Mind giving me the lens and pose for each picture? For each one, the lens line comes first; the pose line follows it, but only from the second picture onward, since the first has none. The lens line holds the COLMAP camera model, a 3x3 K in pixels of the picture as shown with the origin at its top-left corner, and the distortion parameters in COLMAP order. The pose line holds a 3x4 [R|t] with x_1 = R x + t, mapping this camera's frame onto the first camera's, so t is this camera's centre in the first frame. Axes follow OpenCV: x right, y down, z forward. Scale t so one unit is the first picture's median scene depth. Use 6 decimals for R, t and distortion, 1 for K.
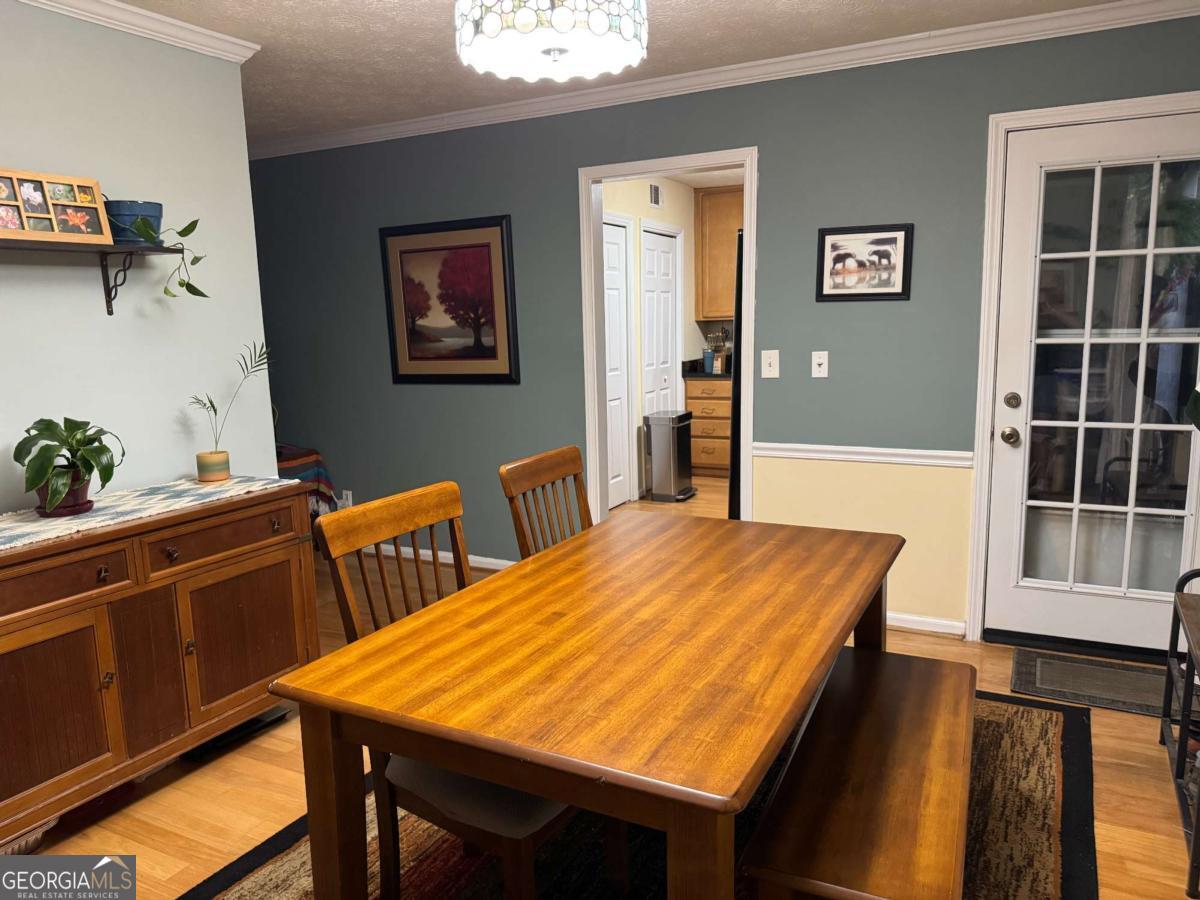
lens RADIAL K [[845.8, 0, 593.8], [0, 845.8, 448.6], [0, 0, 1]] dist [0.032771, -0.045826]
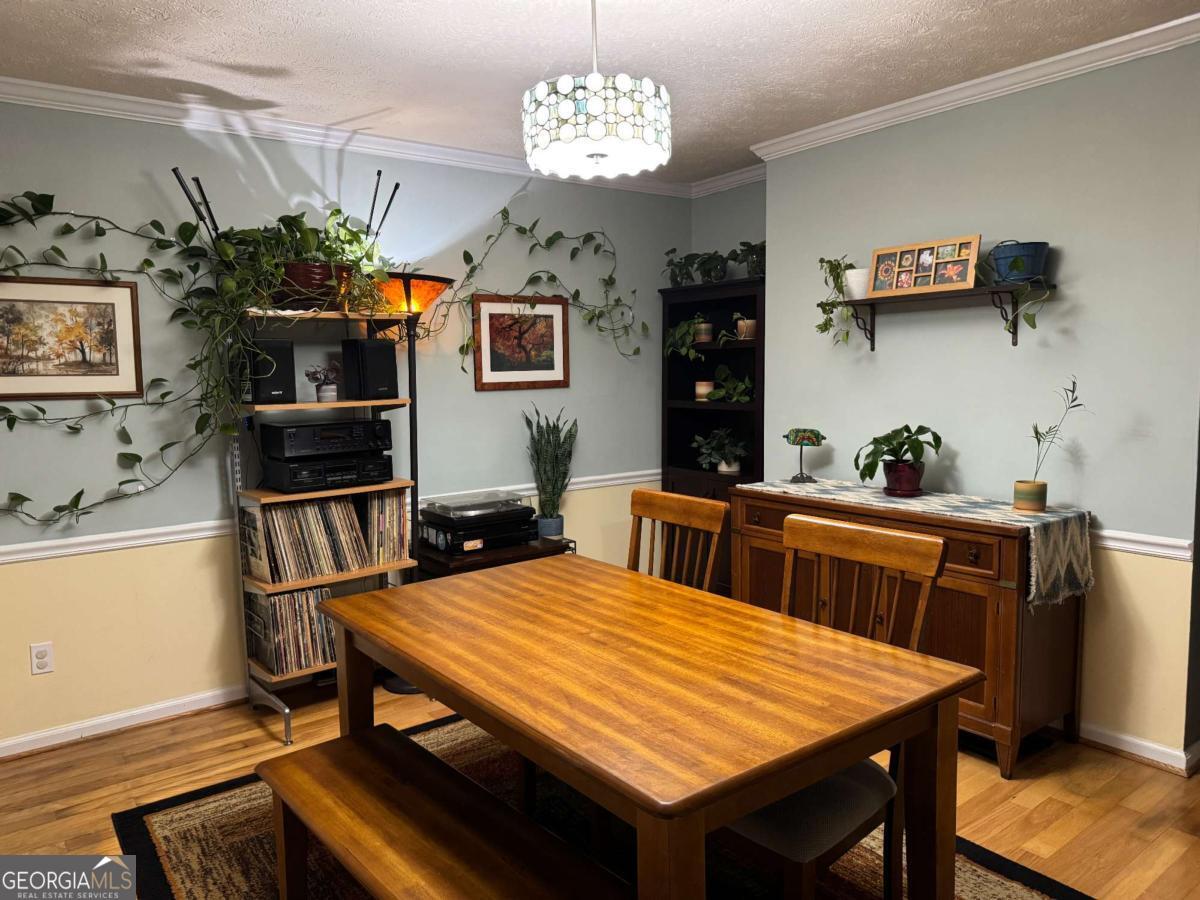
lens RADIAL K [[845.8, 0, 596.6], [0, 845.8, 449.7], [0, 0, 1]] dist [0.032771, -0.045826]
pose [[-0.428204, 0.121115, -0.895529, 0.558181], [-0.107745, 0.977067, 0.183662, -0.135155], [0.897236, 0.175133, -0.405334, 0.784453]]
